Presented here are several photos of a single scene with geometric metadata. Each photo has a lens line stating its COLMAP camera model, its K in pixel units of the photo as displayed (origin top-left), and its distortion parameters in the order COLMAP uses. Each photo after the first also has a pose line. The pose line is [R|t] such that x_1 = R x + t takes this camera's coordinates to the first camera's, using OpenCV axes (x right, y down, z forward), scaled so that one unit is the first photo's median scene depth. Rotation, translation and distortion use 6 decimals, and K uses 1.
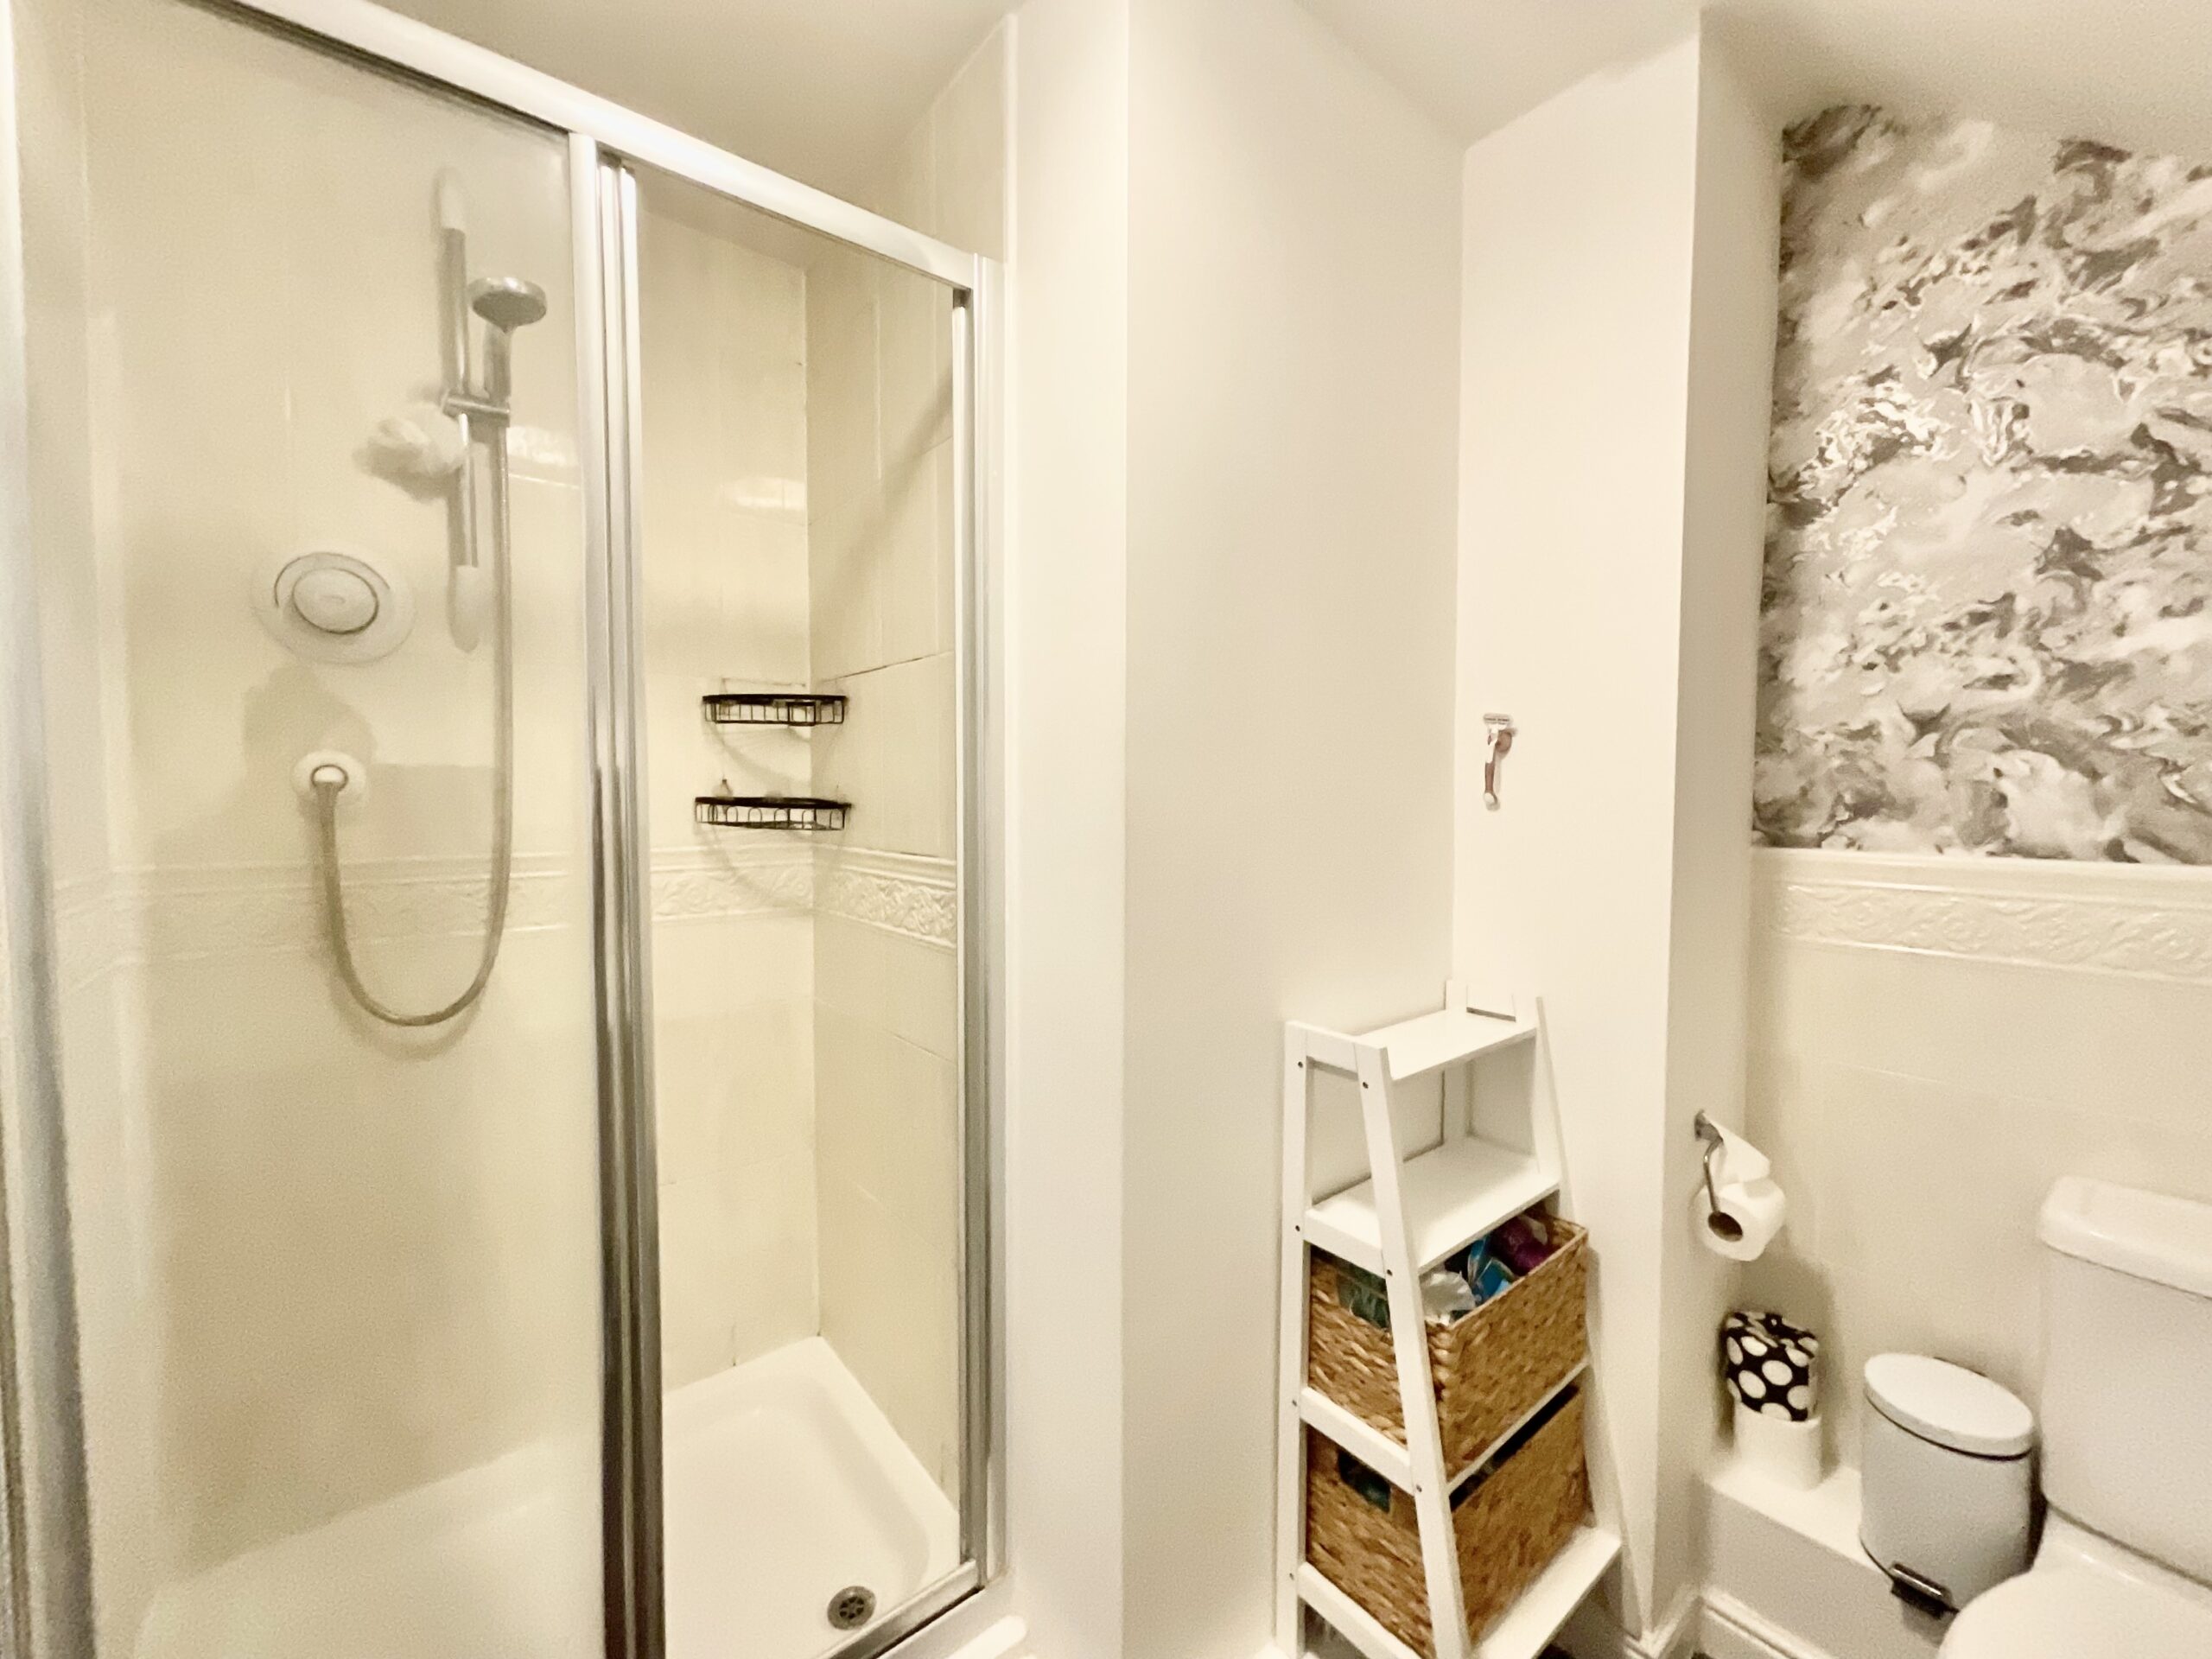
lens RADIAL K [[898.5, 0, 1095.0], [0, 898.5, 824.1], [0, 0, 1]] dist [-0.001482, 0.000455]
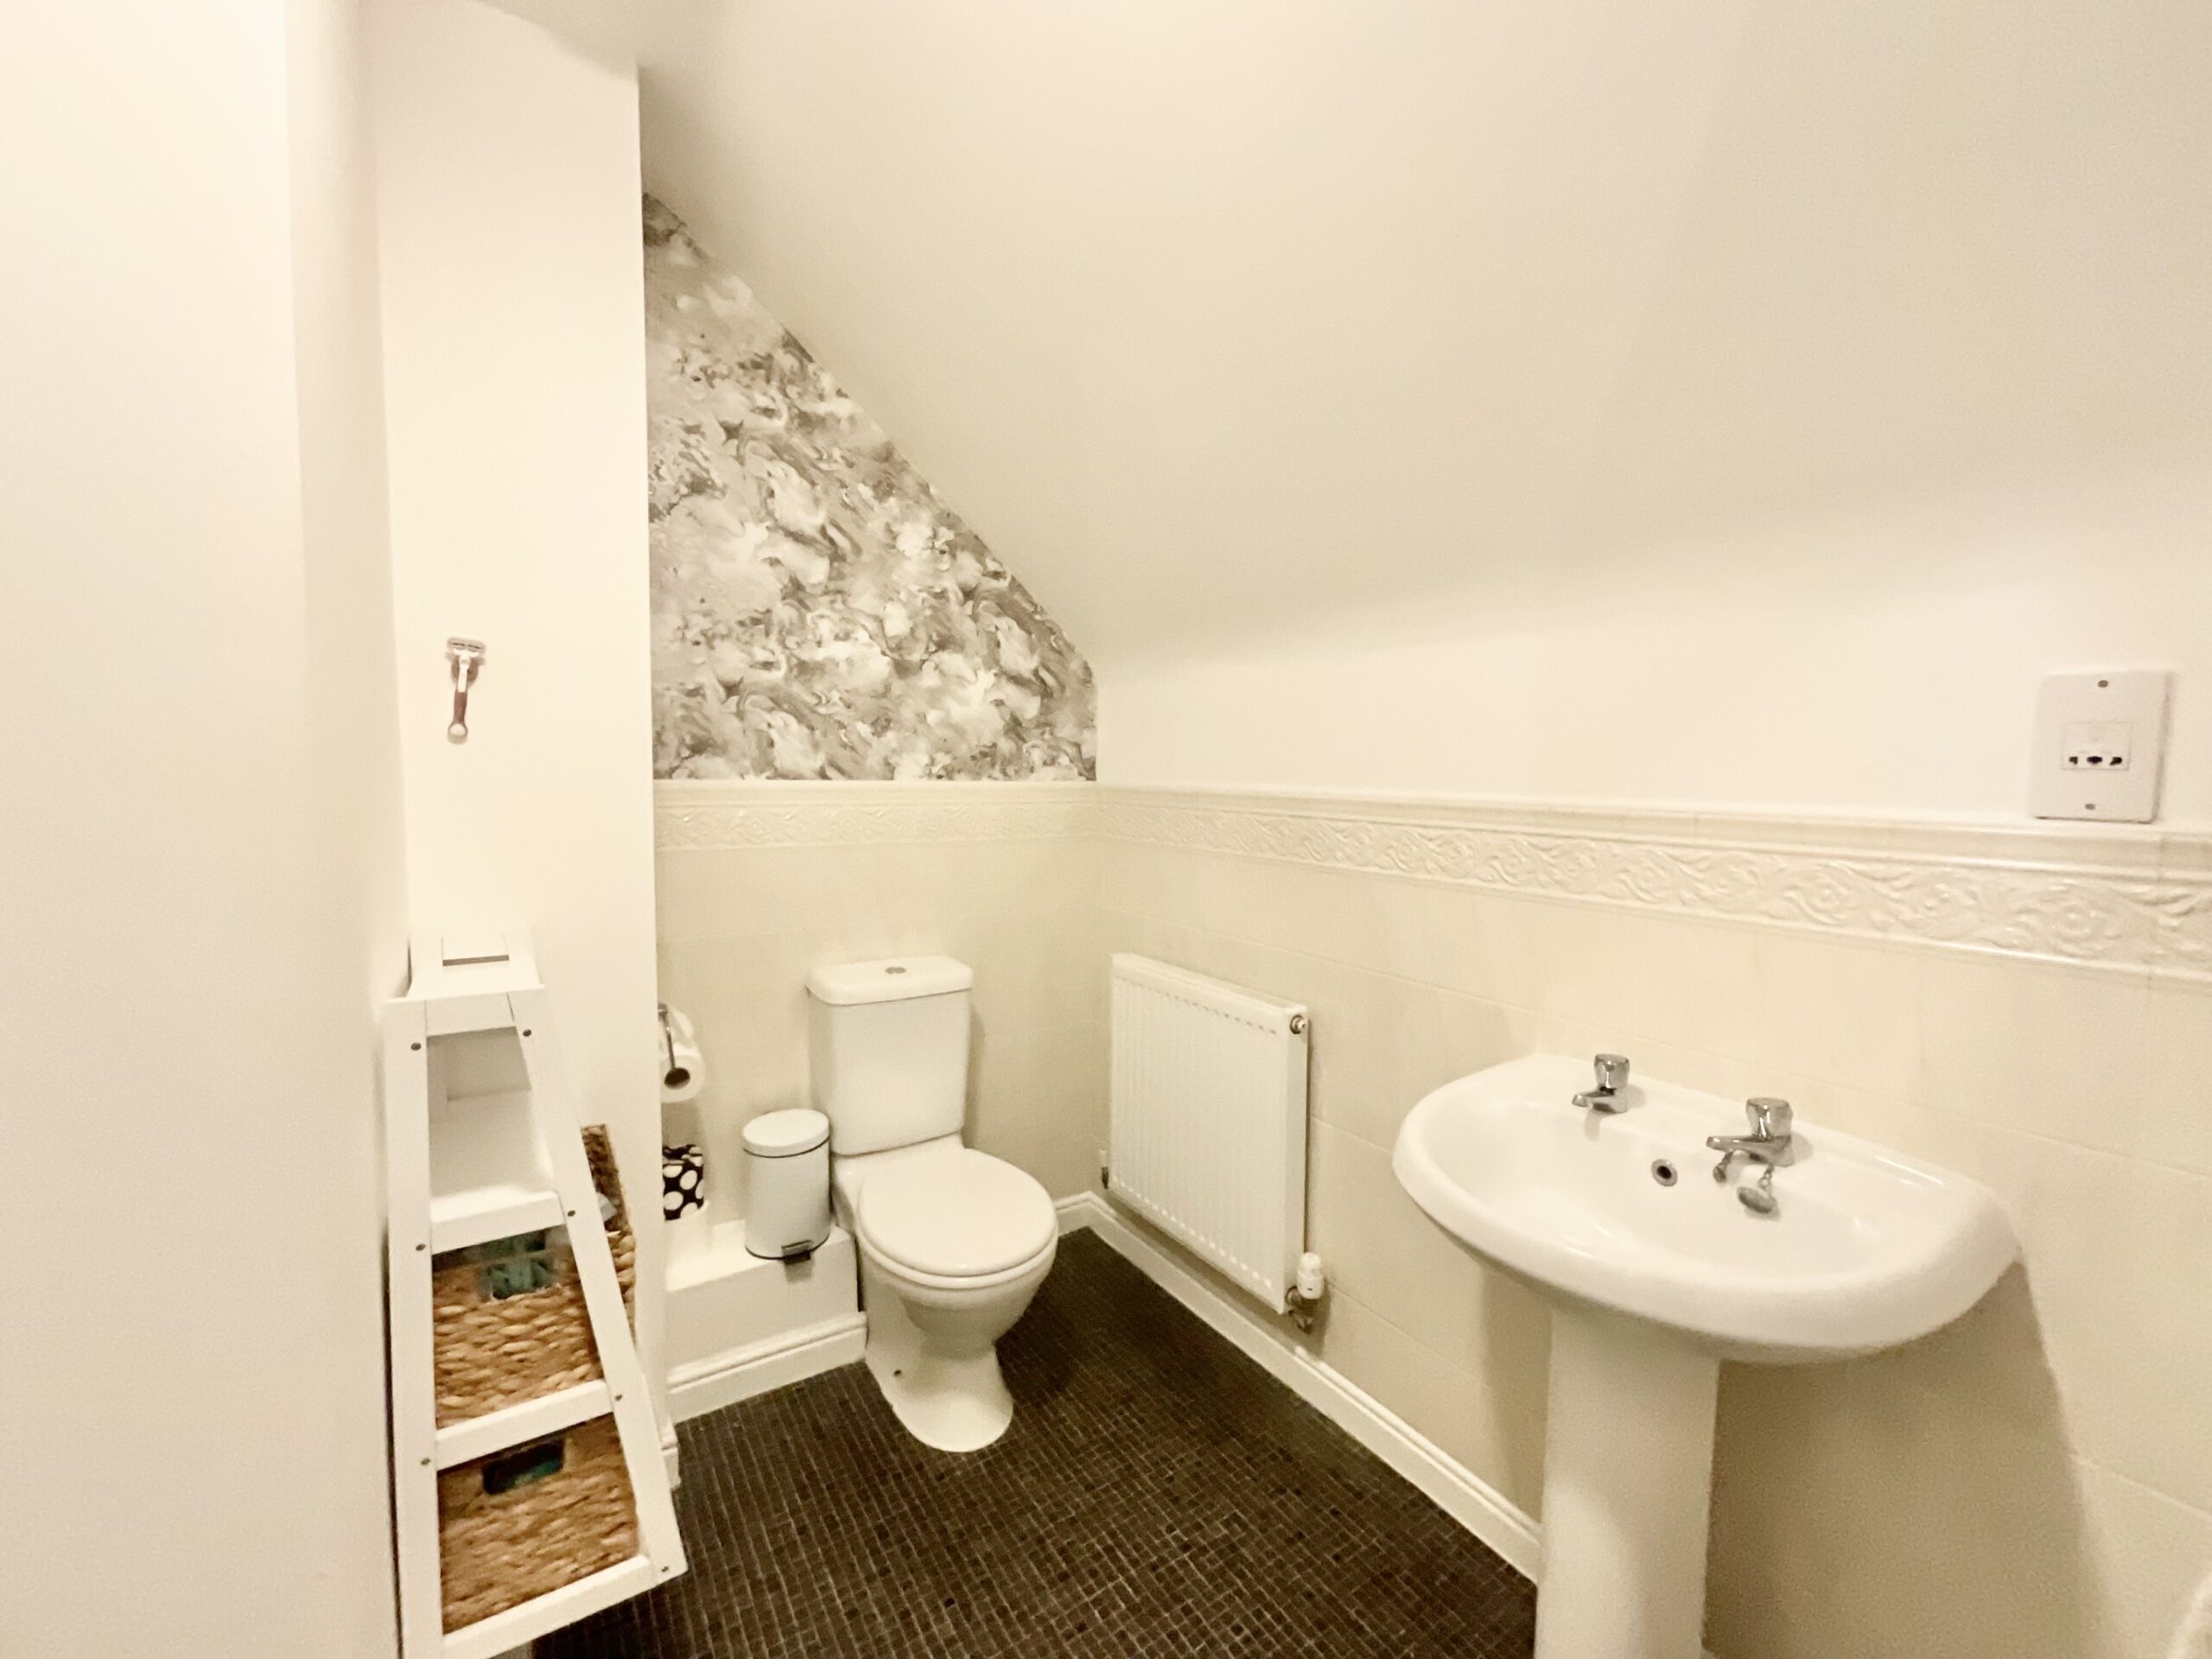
lens RADIAL K [[898.5, 0, 1085.9], [0, 898.5, 815.7], [0, 0, 1]] dist [-0.001482, 0.000455]
pose [[0.107580, -0.053844, 0.992737, -0.475798], [0.024630, 0.998370, 0.051480, 0.032173], [-0.993891, 0.018913, 0.108731, 0.294862]]
